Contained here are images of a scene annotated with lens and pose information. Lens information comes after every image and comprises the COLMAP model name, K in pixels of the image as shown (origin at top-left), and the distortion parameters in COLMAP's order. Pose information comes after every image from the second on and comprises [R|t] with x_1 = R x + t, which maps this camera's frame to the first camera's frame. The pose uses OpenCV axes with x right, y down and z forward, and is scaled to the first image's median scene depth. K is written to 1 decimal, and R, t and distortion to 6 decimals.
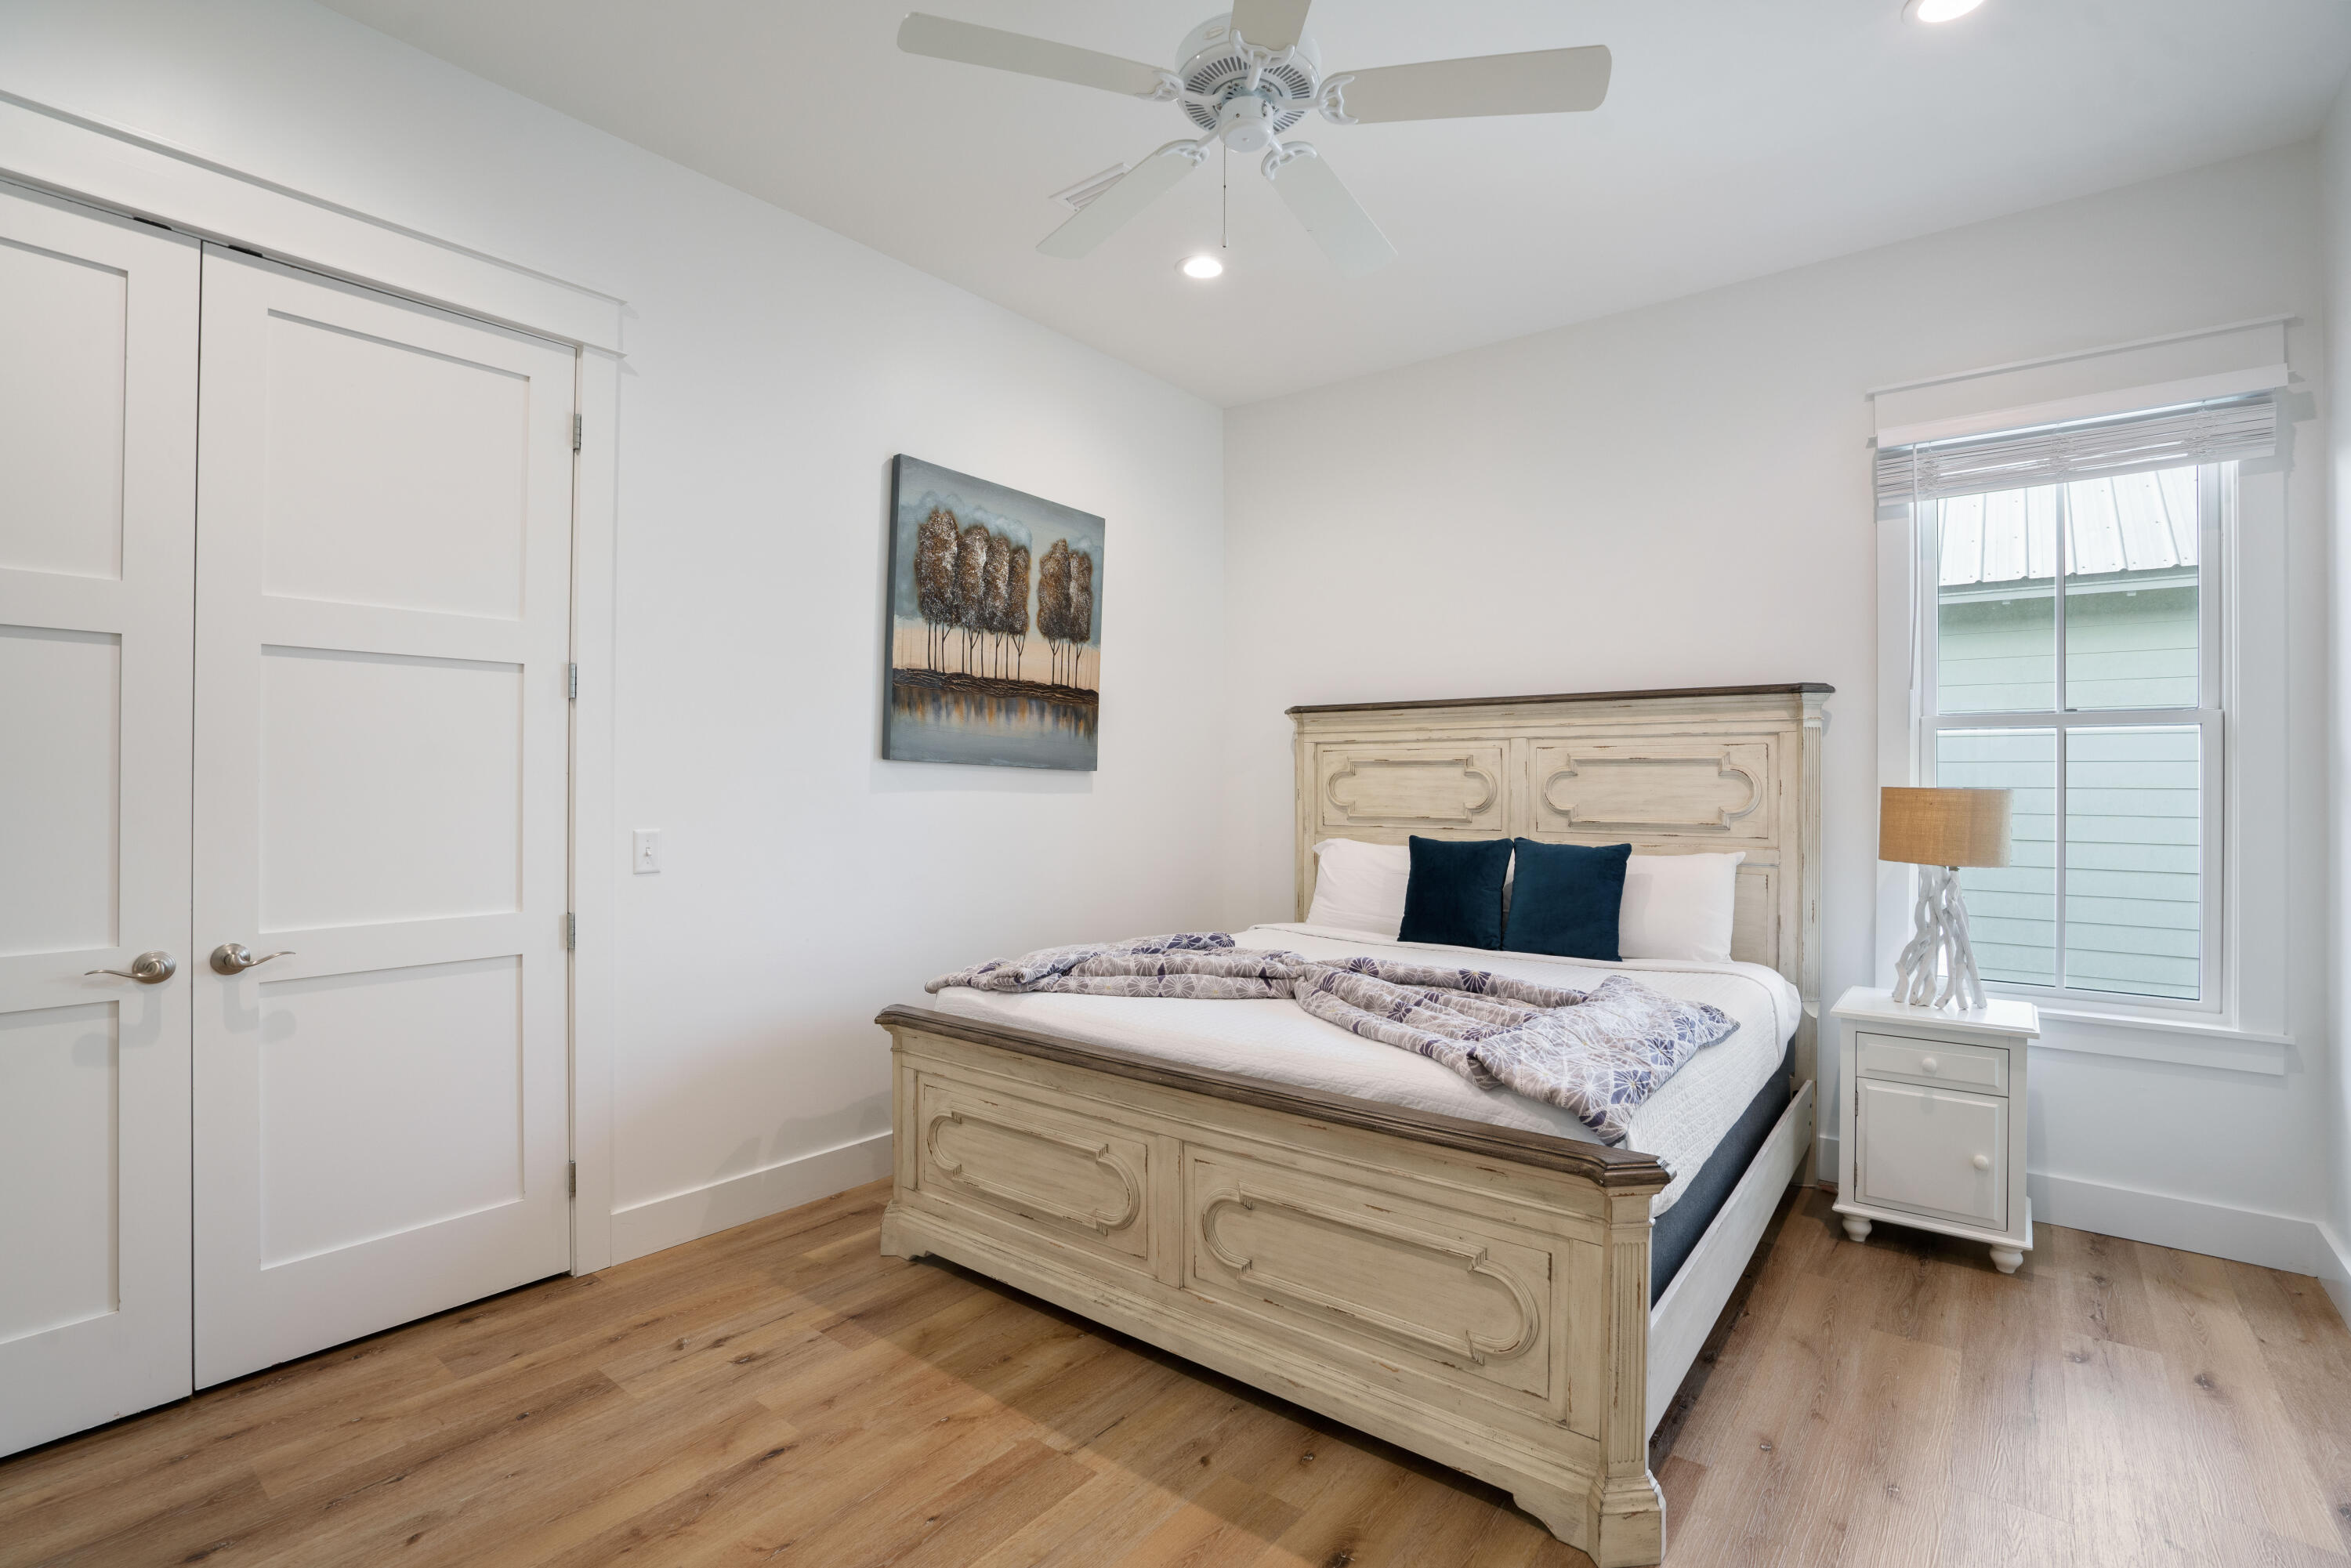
lens RADIAL K [[1084.8, 0, 1188.5], [0, 1084.8, 783.9], [0, 0, 1]] dist [-0.013590, 0.004780]
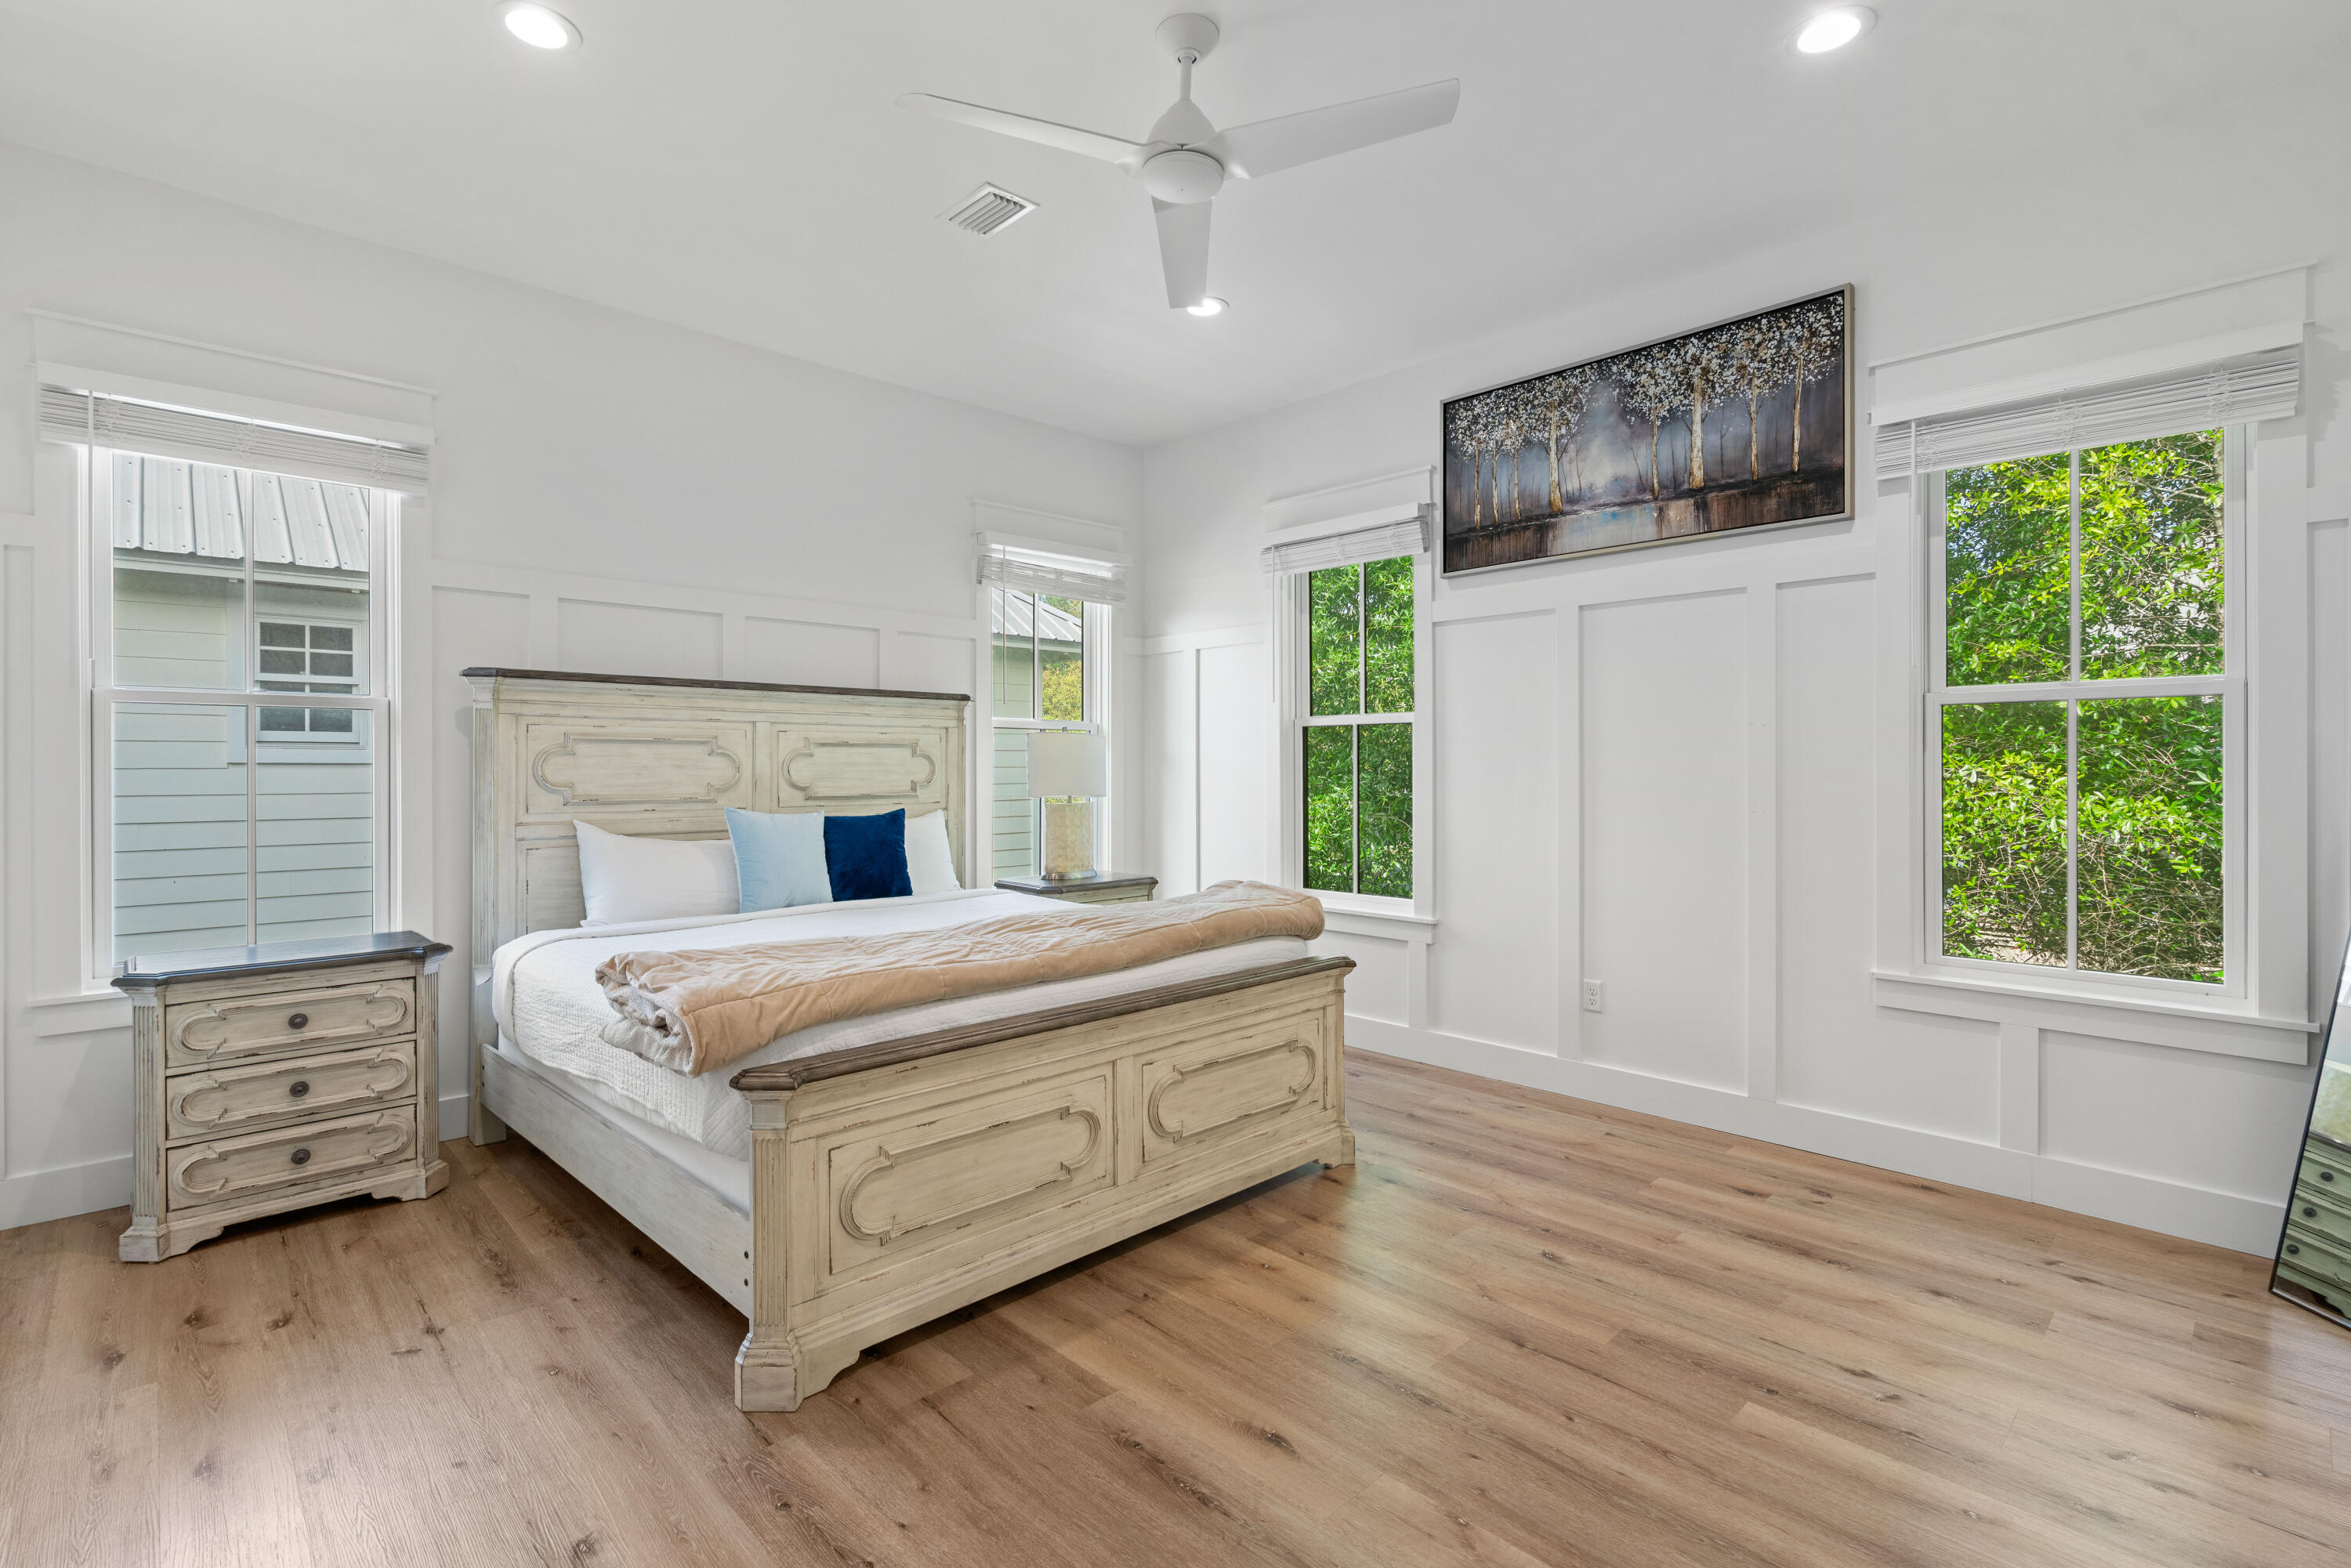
lens RADIAL K [[1084.8, 0, 1159.1], [0, 1084.8, 780.4], [0, 0, 1]] dist [-0.013590, 0.004780]
pose [[0.122991, -0.015459, 0.992287, -0.753181], [0.004673, 0.999877, 0.014998, 0.003589], [-0.992397, 0.002793, 0.123048, 0.522937]]
